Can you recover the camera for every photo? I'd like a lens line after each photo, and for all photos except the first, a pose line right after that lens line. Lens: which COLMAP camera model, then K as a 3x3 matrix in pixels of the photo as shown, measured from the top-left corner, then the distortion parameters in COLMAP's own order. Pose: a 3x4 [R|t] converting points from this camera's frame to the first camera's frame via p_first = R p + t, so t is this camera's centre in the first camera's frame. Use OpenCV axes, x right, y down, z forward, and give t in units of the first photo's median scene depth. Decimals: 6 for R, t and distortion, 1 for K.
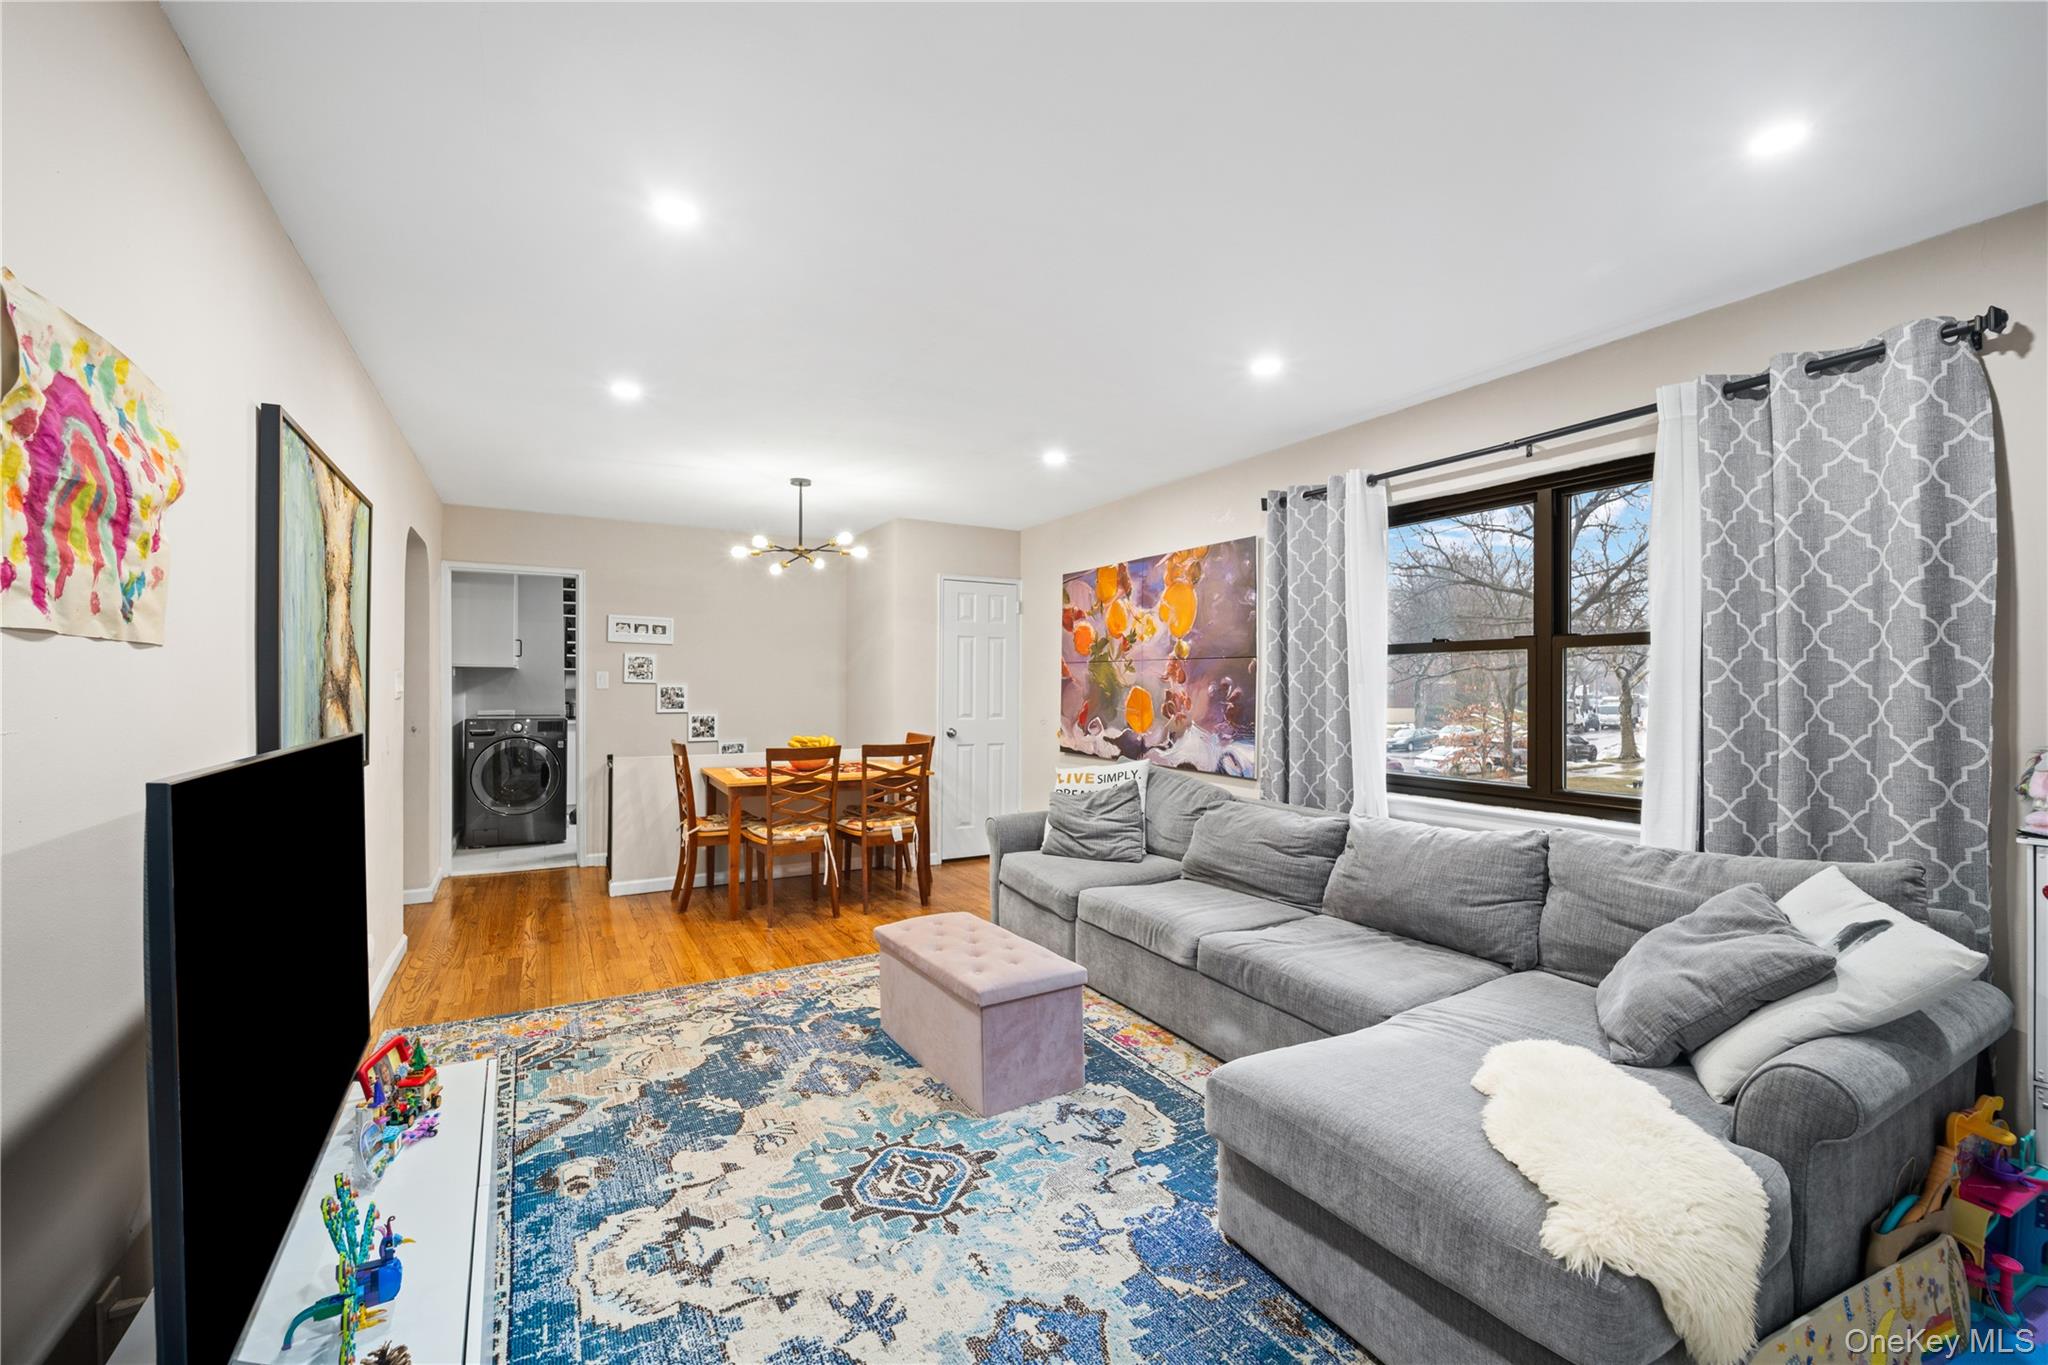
lens RADIAL K [[852.7, 0, 1030.8], [0, 852.7, 690.0], [0, 0, 1]] dist [-0.003154, -0.006825]
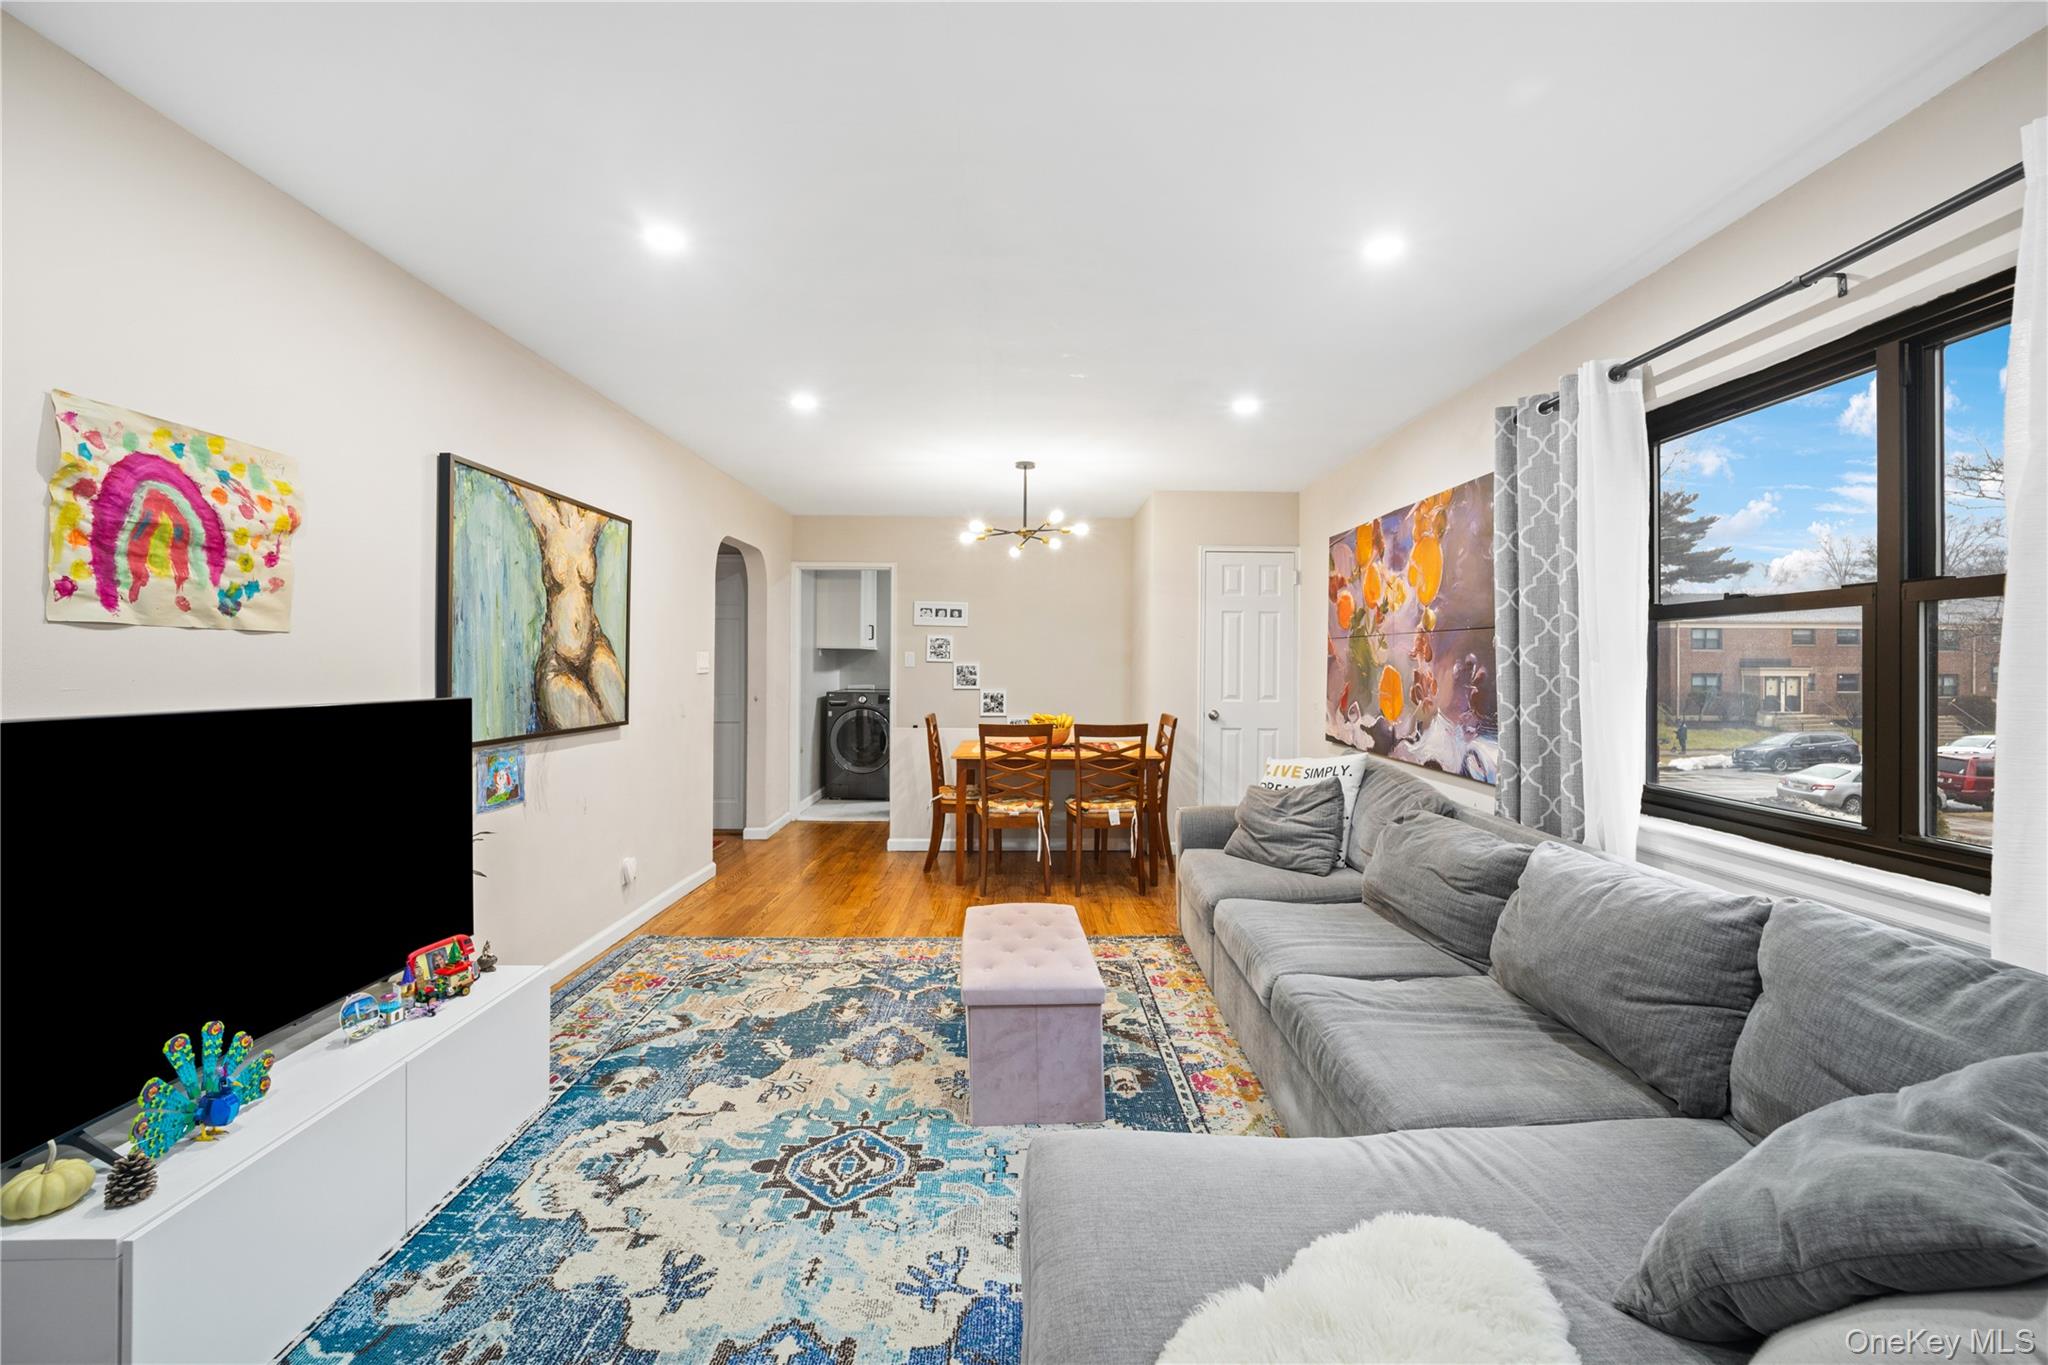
lens RADIAL K [[851.2, 0, 1031.3], [0, 851.2, 664.5], [0, 0, 1]] dist [-0.001837, -0.006897]
pose [[0.872913, 0.001600, -0.487873, 0.390738], [-0.004954, 0.999972, -0.005584, 0.001864], [0.487851, 0.007292, 0.872897, 0.184349]]
